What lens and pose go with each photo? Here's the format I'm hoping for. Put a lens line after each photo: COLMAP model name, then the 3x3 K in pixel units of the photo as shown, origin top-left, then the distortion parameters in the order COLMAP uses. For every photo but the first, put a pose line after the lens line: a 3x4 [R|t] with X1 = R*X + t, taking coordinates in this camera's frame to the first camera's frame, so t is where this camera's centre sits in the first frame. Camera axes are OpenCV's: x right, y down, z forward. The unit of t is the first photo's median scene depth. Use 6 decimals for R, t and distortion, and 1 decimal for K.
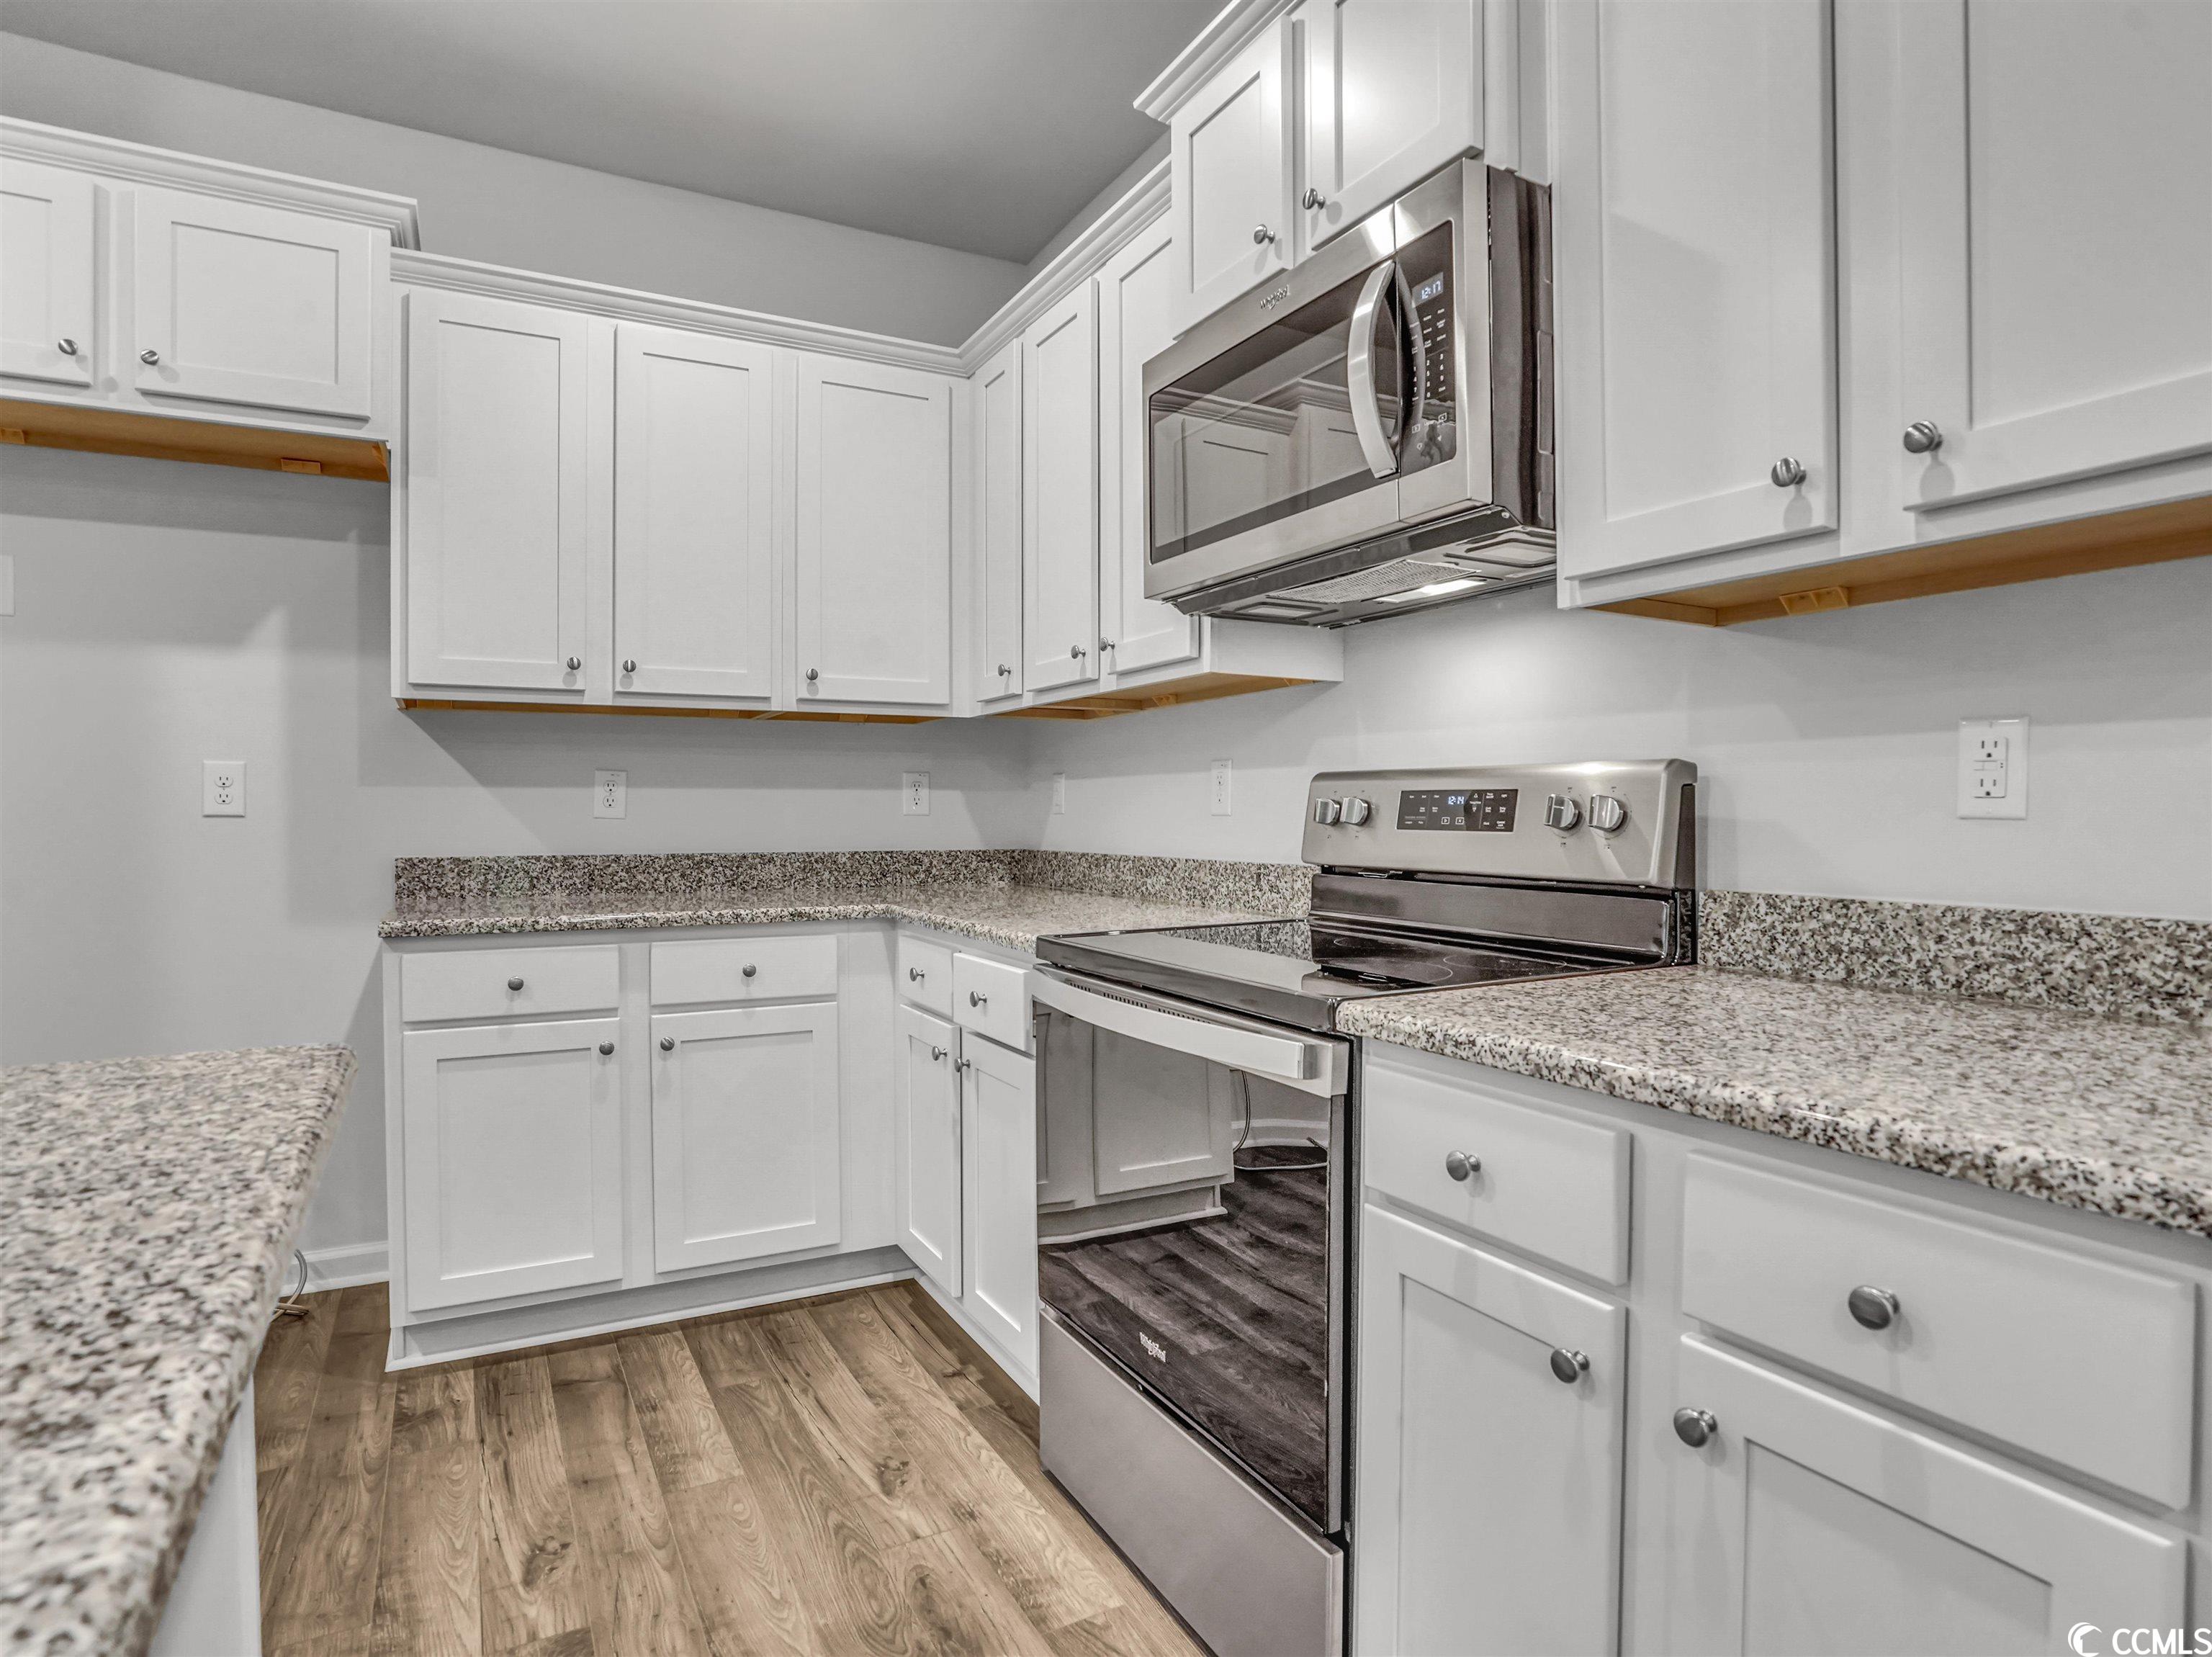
lens RADIAL K [[1193.8, 0, 1107.5], [0, 1193.8, 829.0], [0, 0, 1]] dist [-0.052175, 0.018521]
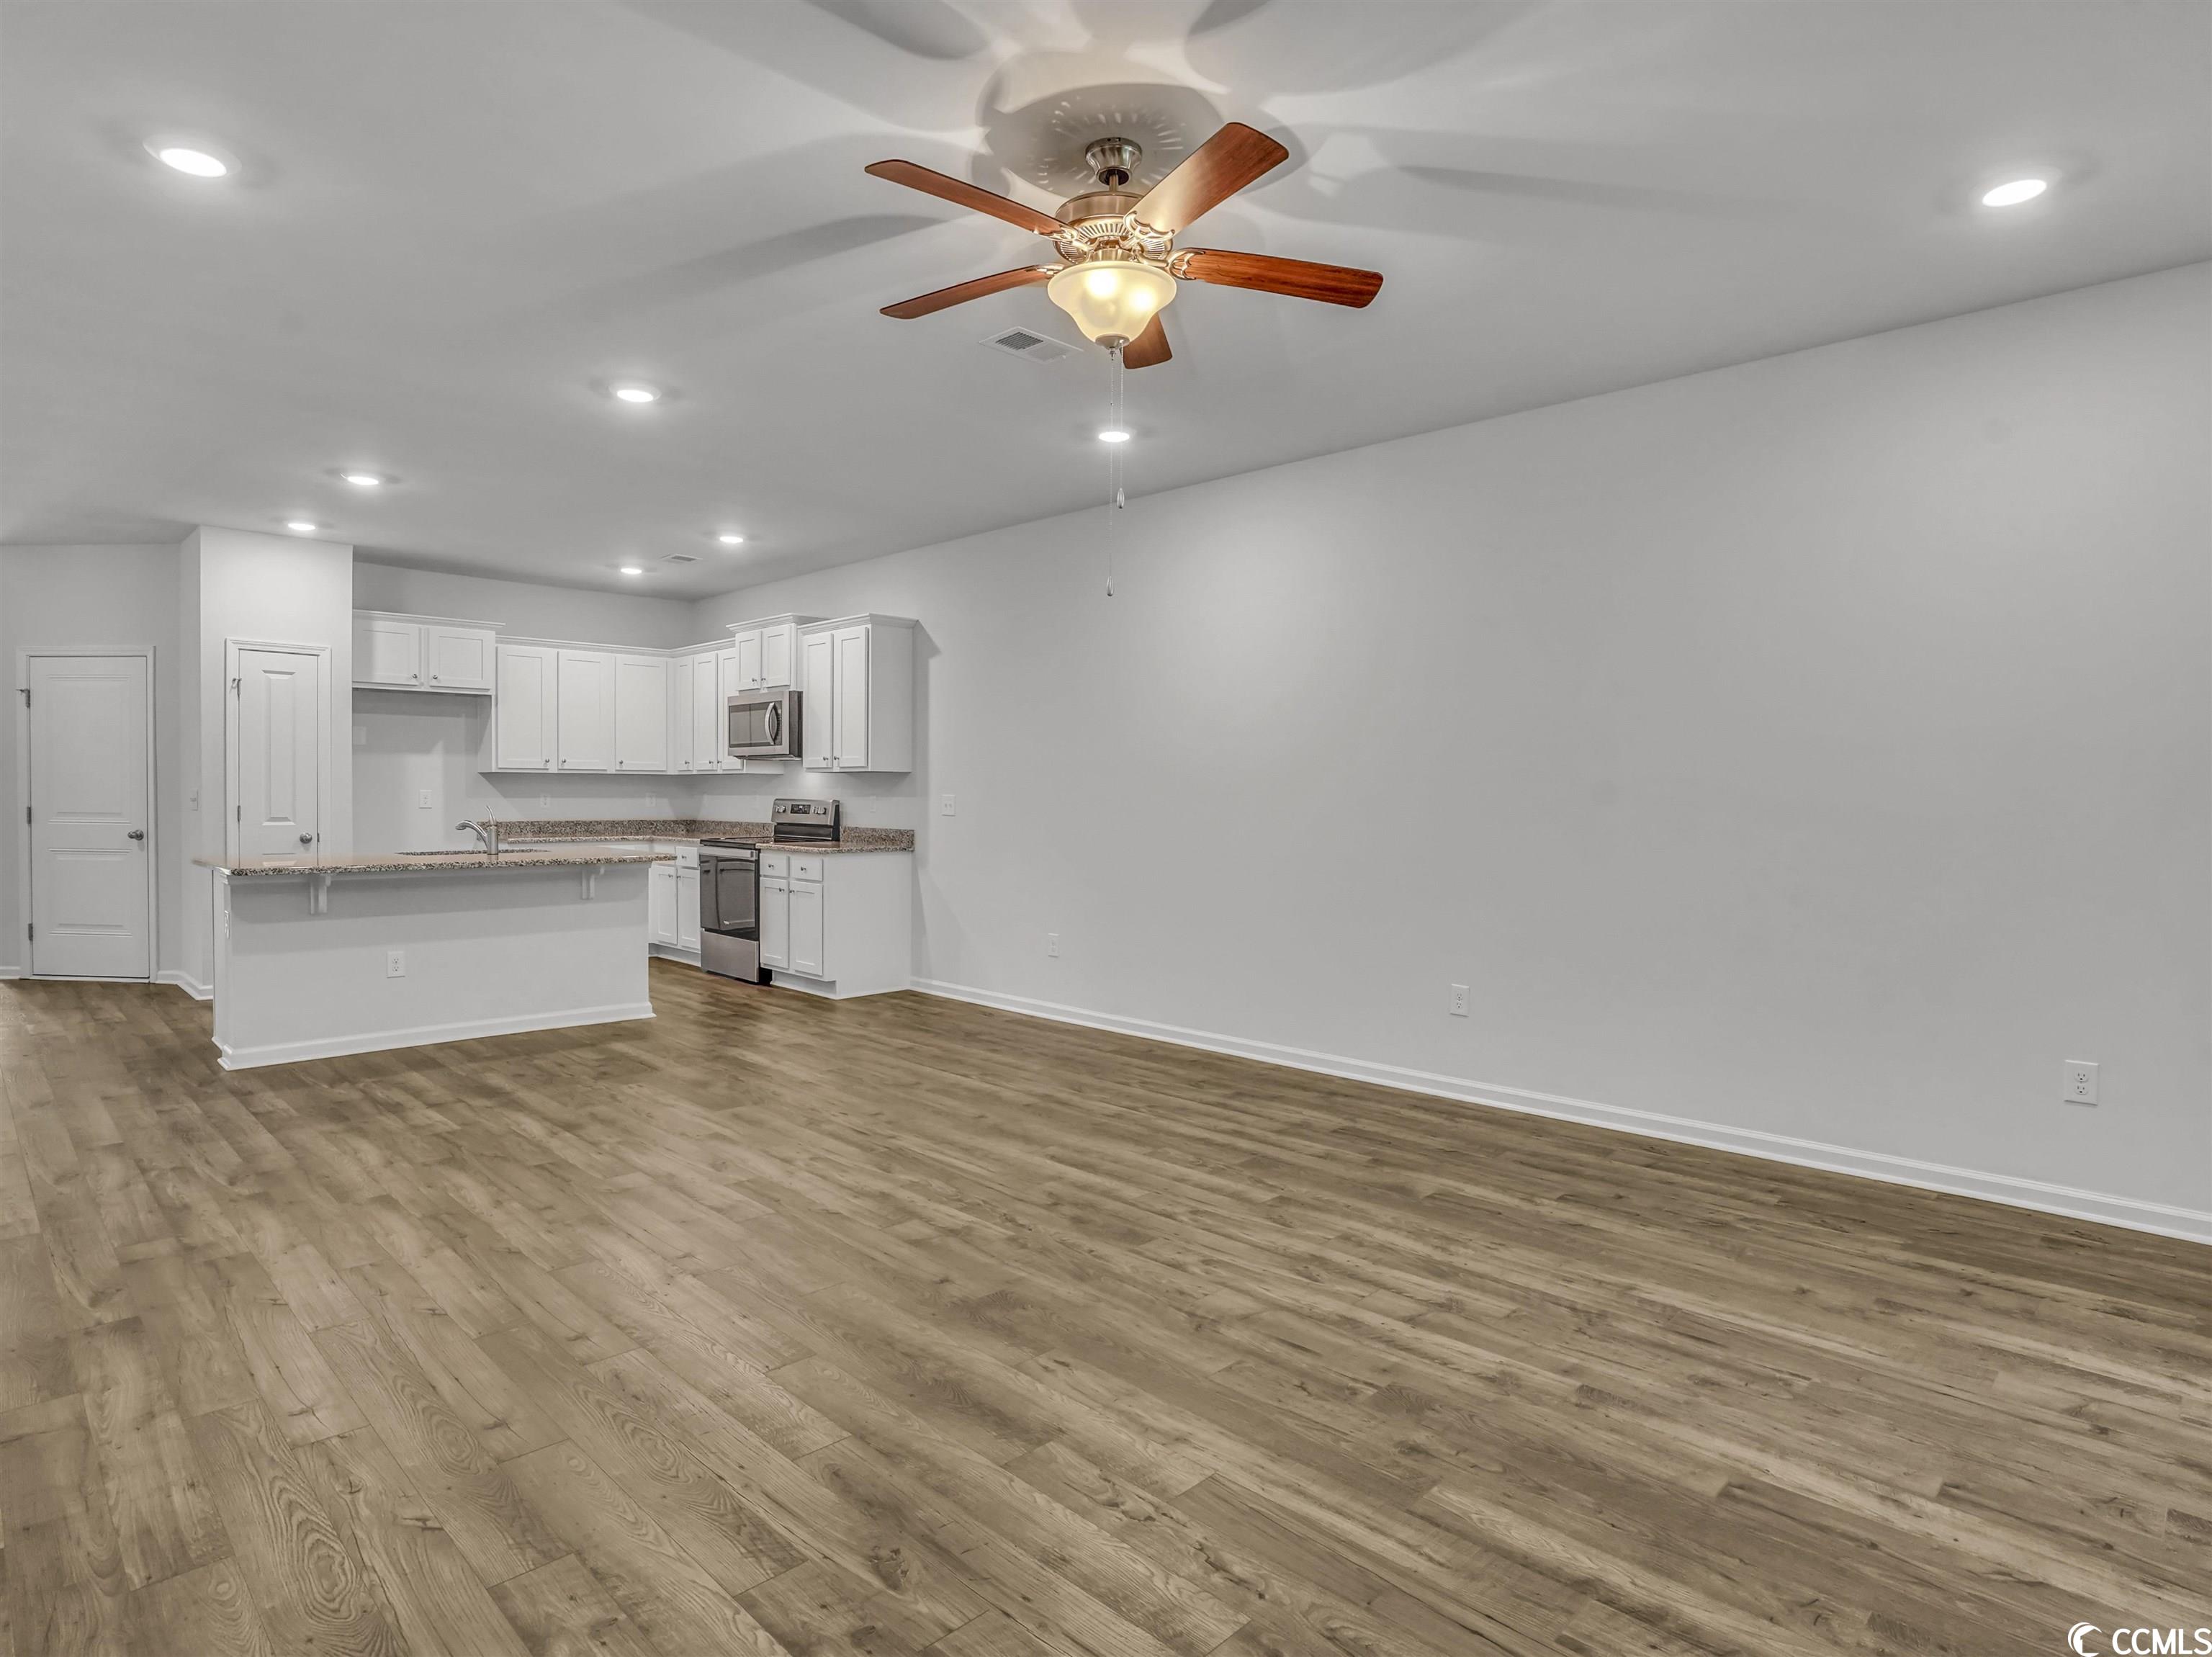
lens RADIAL K [[1193.8, 0, 1120.6], [0, 1193.8, 821.9], [0, 0, 1]] dist [-0.052175, 0.018521]
pose [[0.955061, 0.003201, 0.296392, 0.110094], [-0.005689, 0.999955, 0.007532, -0.009215], [-0.296355, -0.008880, 0.955037, -3.209222]]
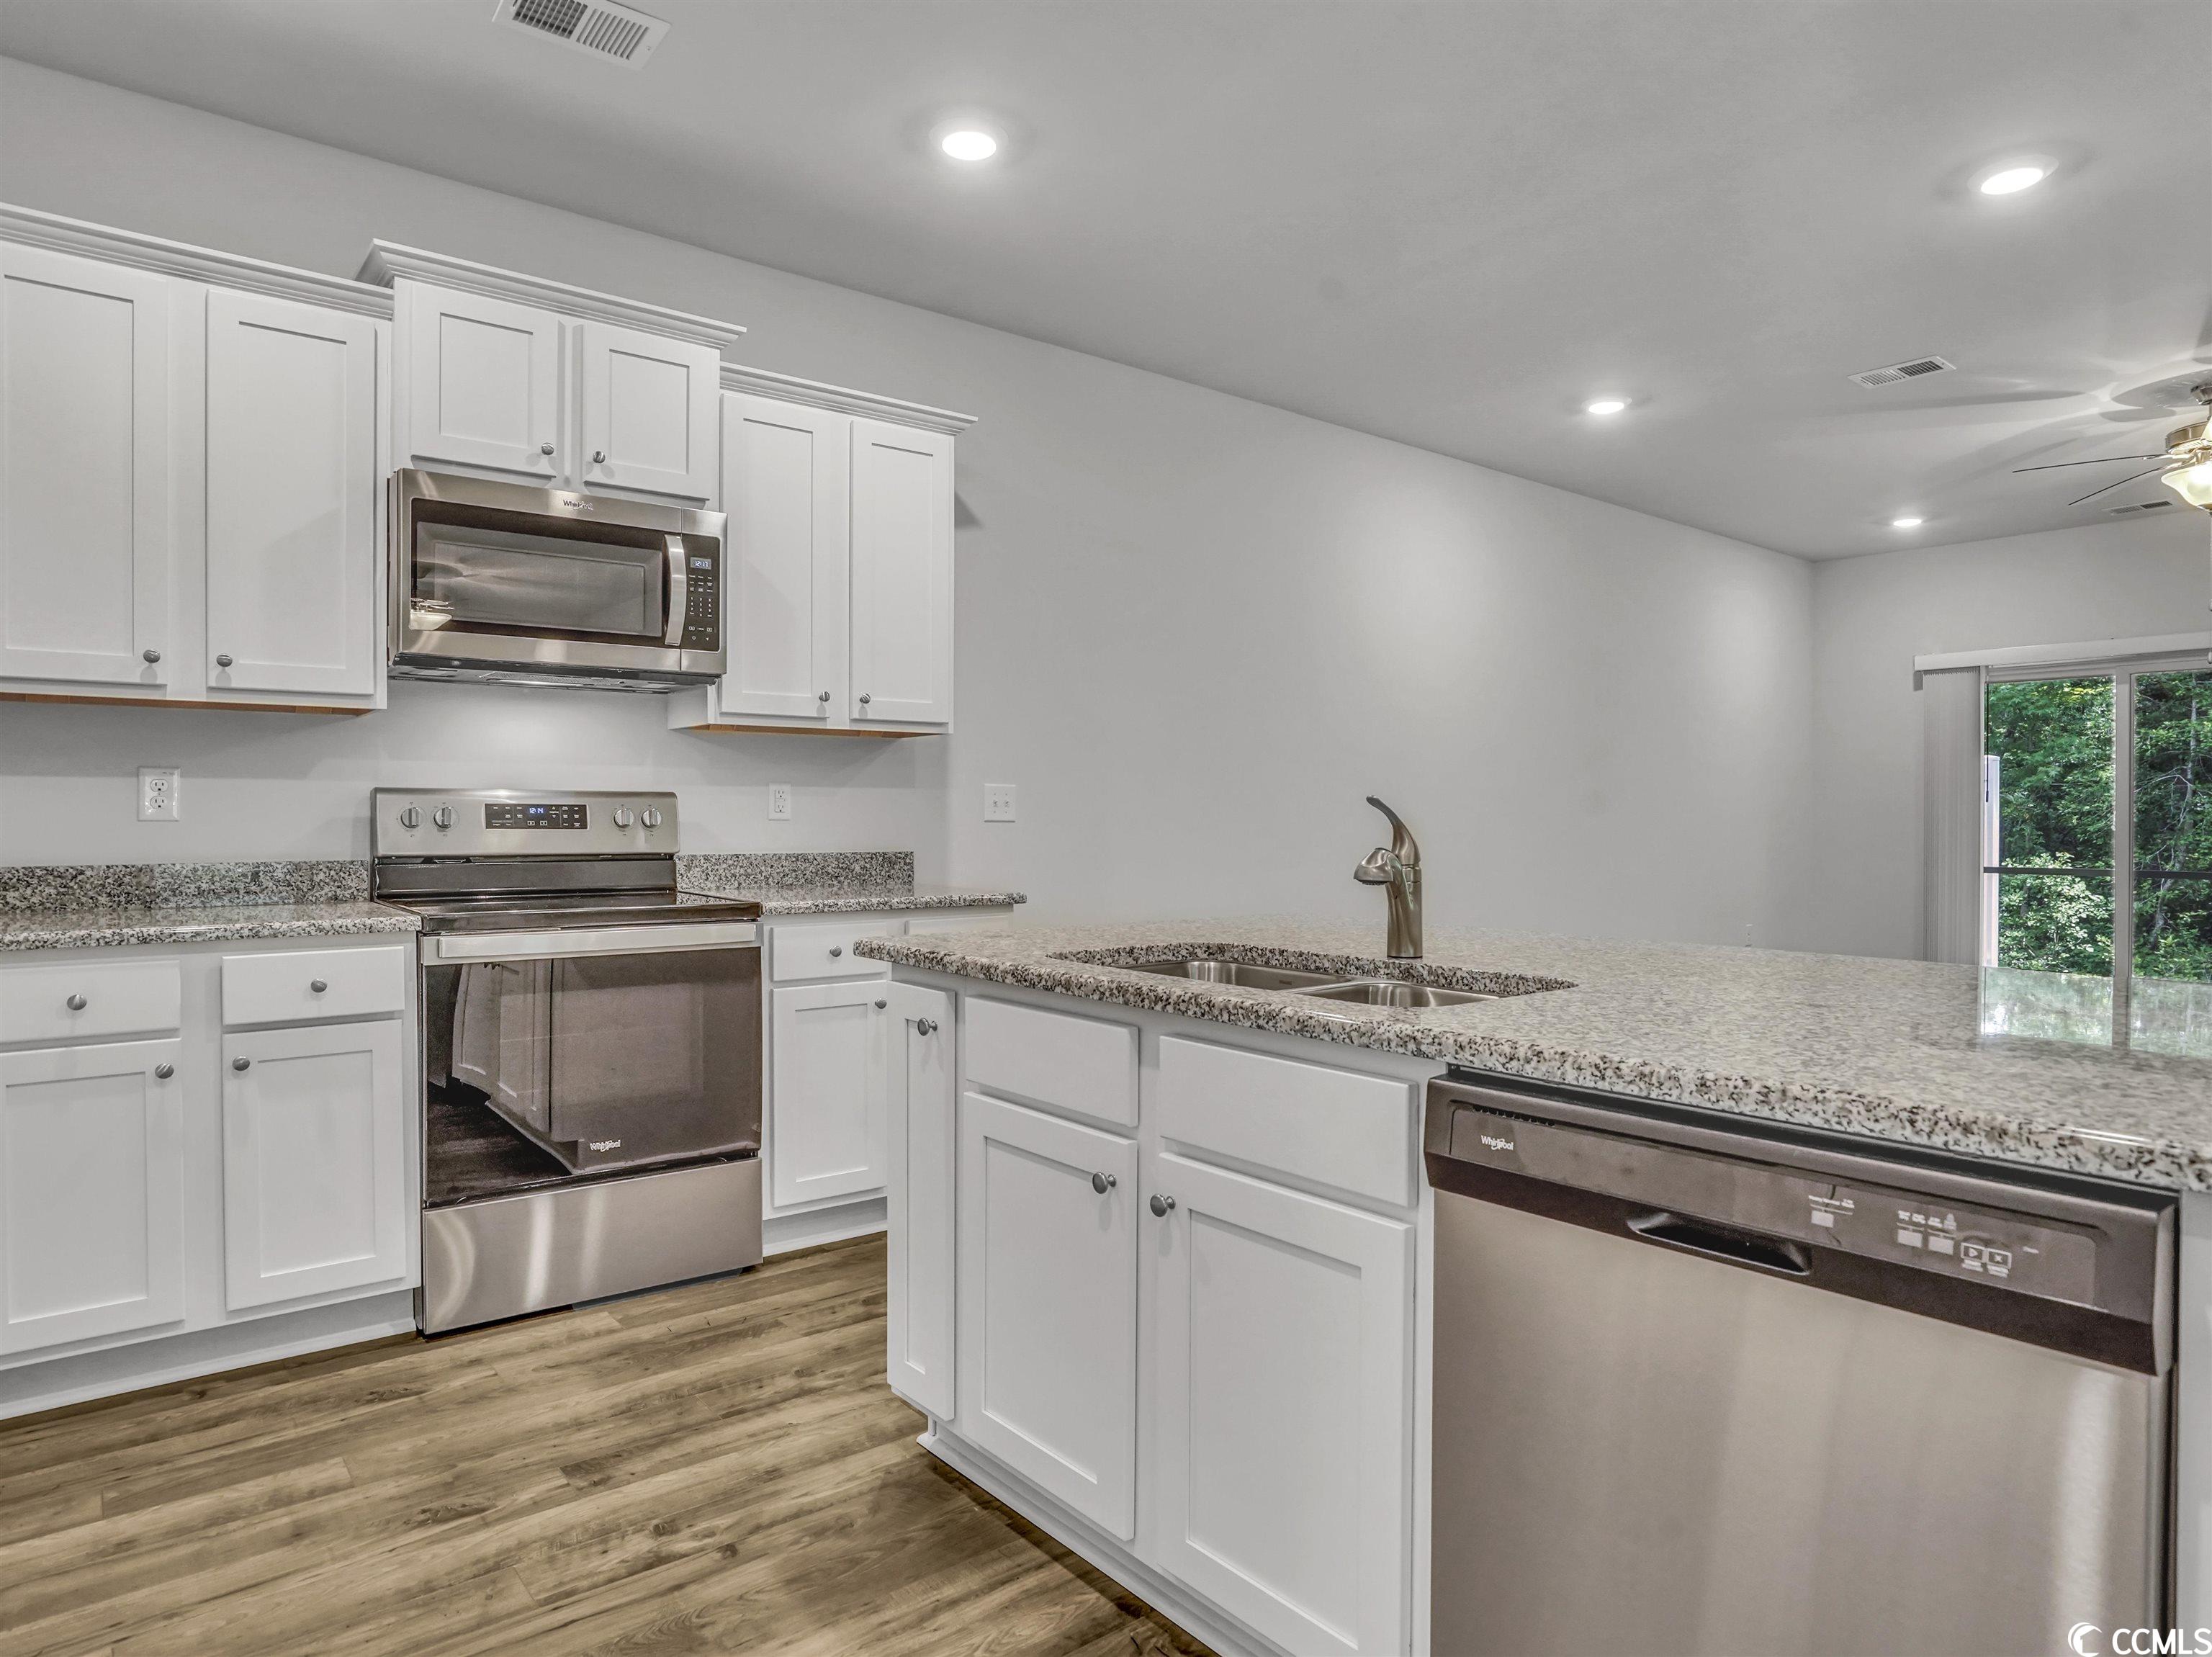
lens RADIAL K [[1261.2, 0, 1071.1], [0, 1261.2, 829.4], [0, 0, 1]] dist [-0.026647, 0.000357]
pose [[-0.151790, -0.010010, 0.988362, -1.411484], [0.012958, 0.999843, 0.012116, -0.008902], [-0.988328, 0.014646, -0.151637, 0.493323]]
